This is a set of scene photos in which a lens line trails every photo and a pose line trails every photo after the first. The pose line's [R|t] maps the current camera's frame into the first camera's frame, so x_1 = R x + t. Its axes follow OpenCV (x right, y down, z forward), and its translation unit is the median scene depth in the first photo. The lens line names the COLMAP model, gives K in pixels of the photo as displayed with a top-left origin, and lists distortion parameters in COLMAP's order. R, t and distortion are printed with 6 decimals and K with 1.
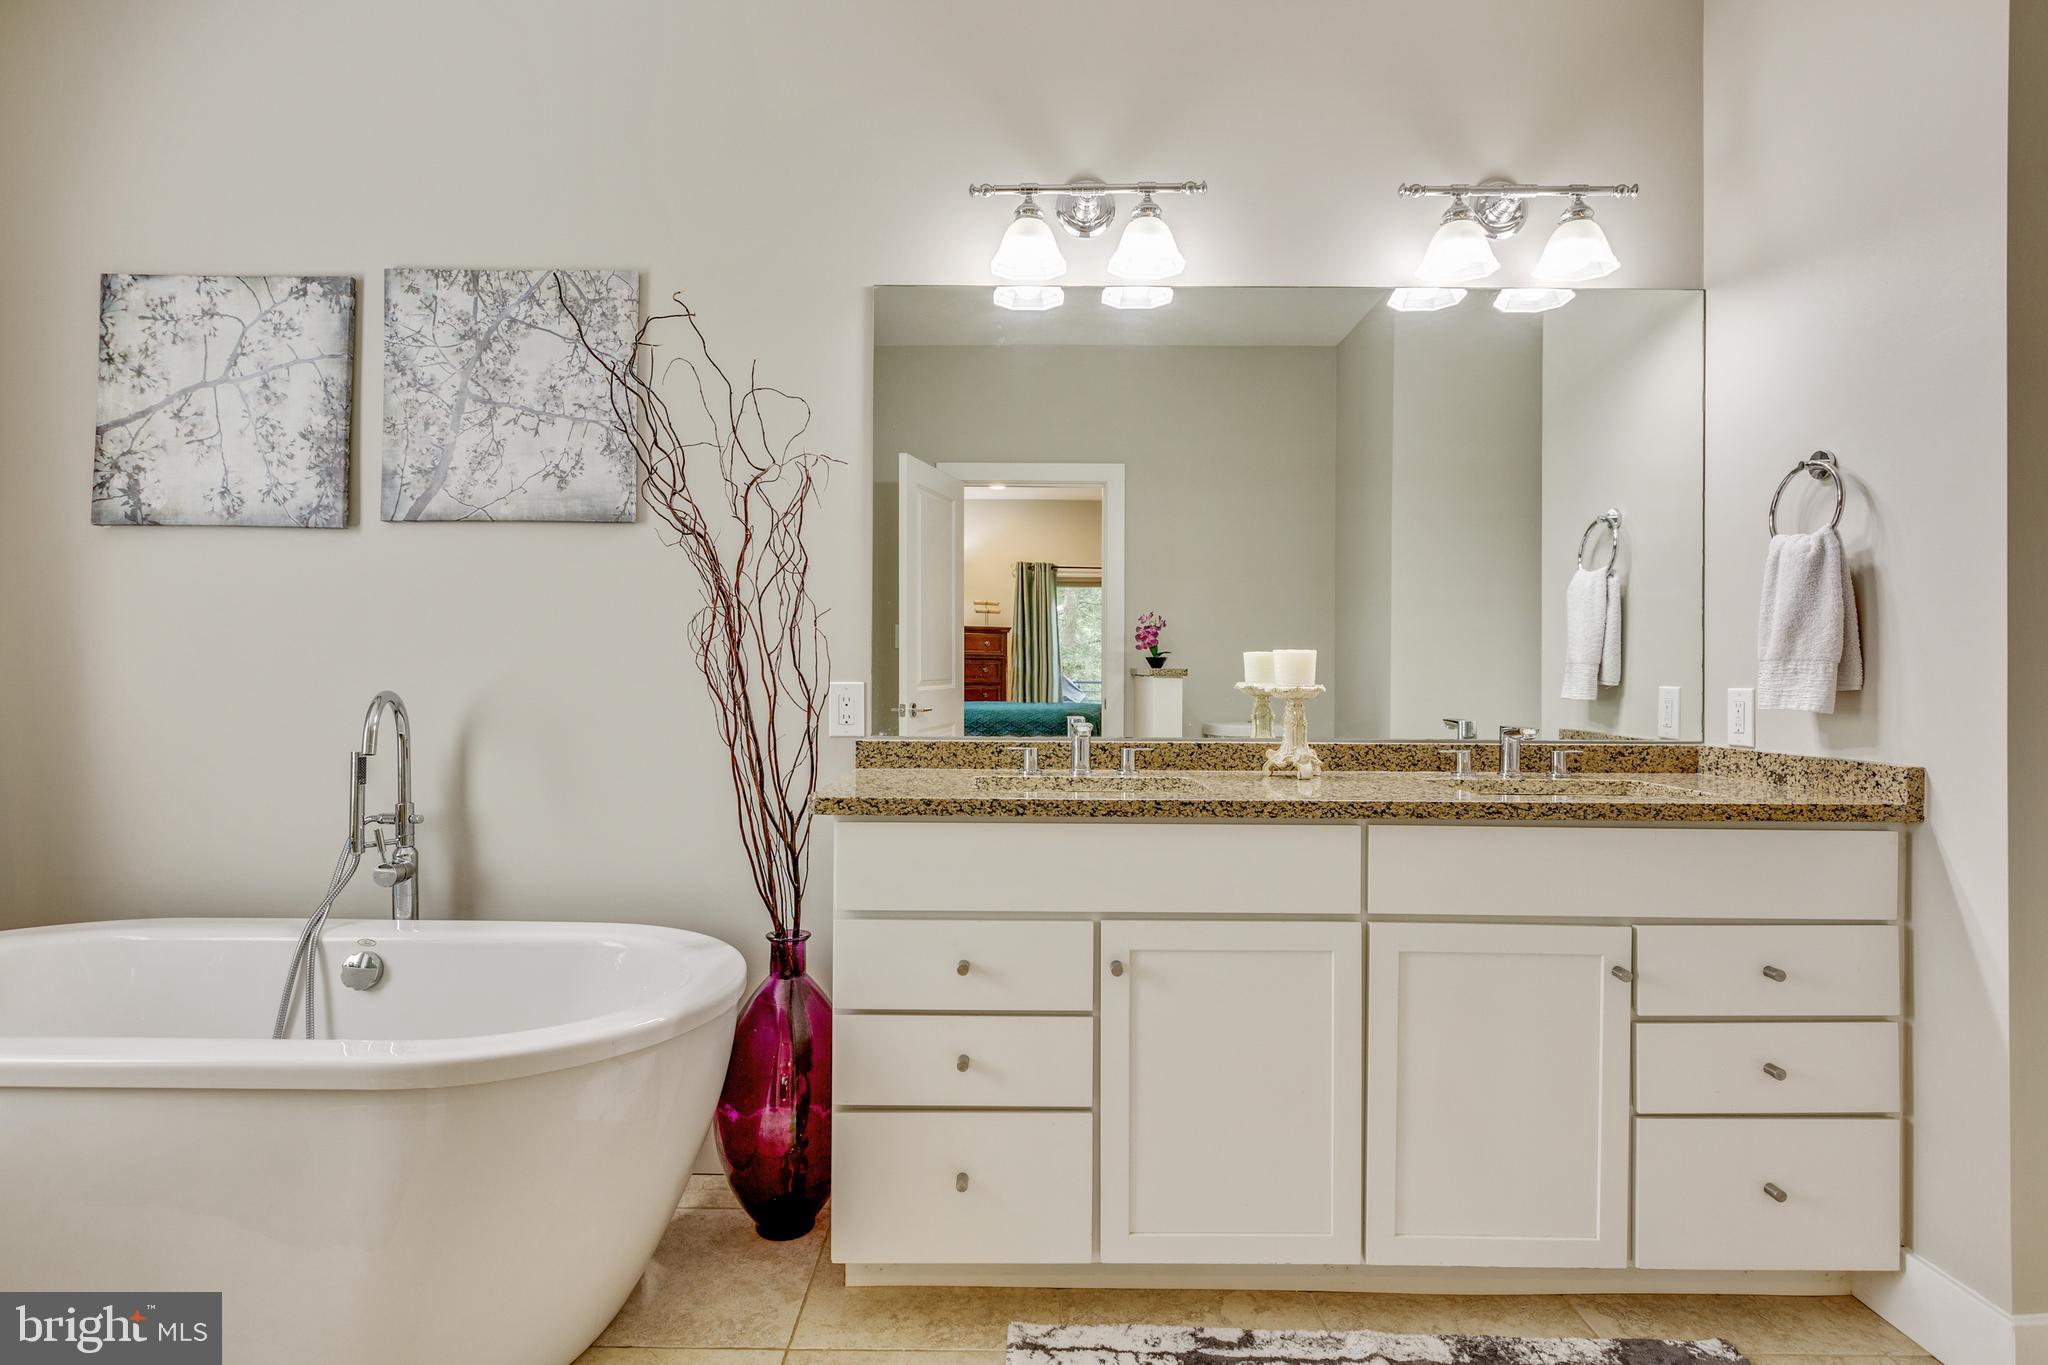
lens RADIAL K [[1072.4, 0, 1024.0], [0, 1072.4, 682.5], [0, 0, 1]] dist [-0.001786, -0.000829]
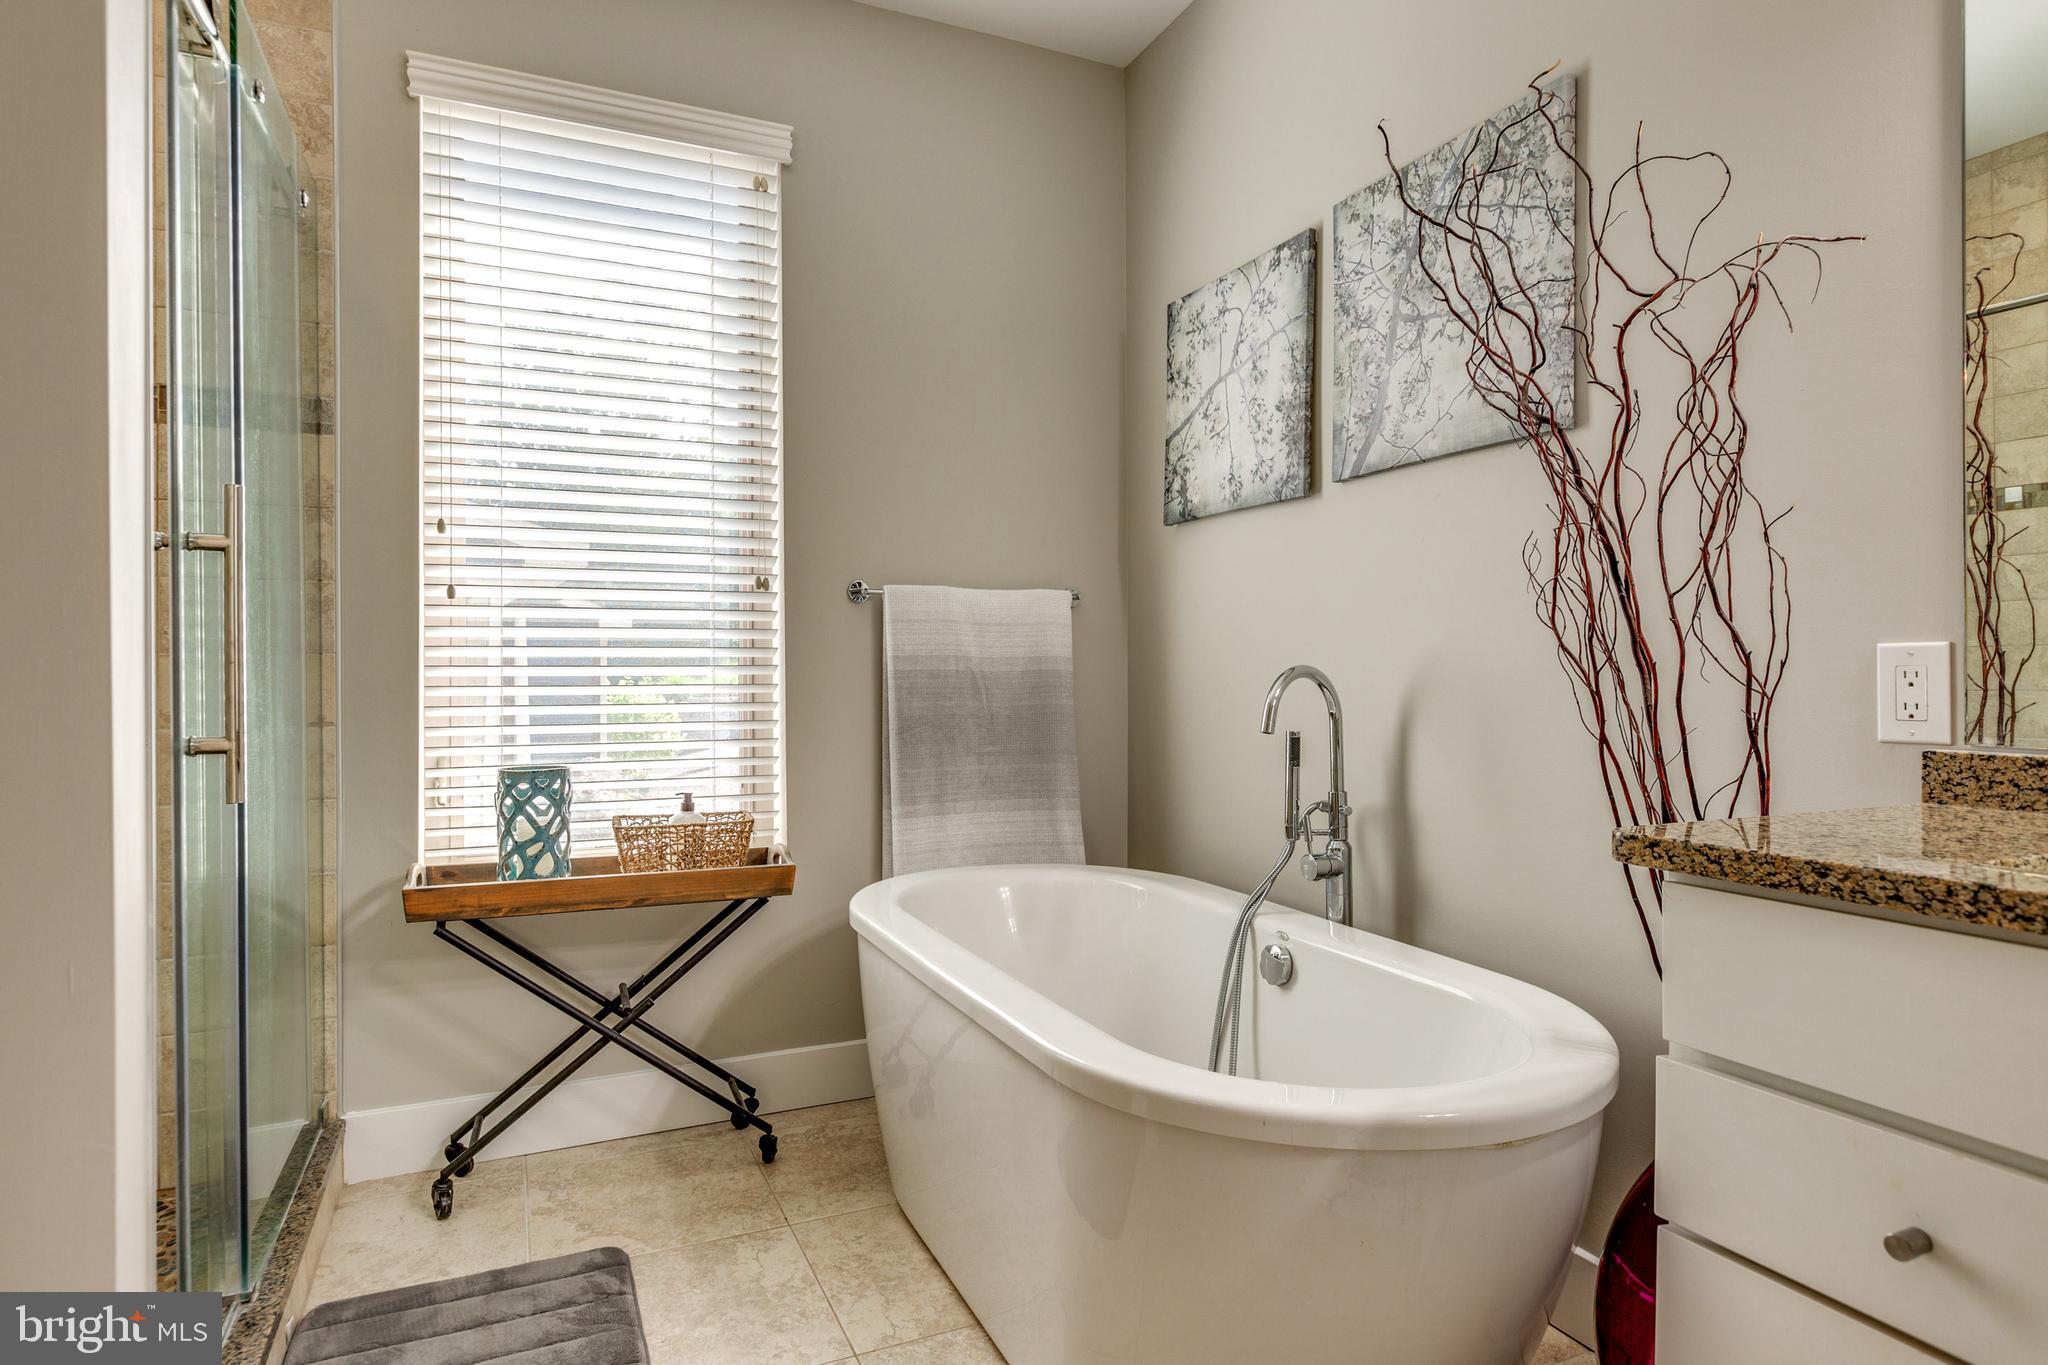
lens RADIAL K [[1133.5, 0, 1024.0], [0, 1133.5, 682.5], [0, 0, 1]] dist [0.001866, 0.000539]
pose [[0.411251, 0.000954, -0.911521, 0.177954], [-0.005924, 0.999981, -0.001626, 0.024025], [0.911503, 0.006068, 0.411249, 0.363007]]
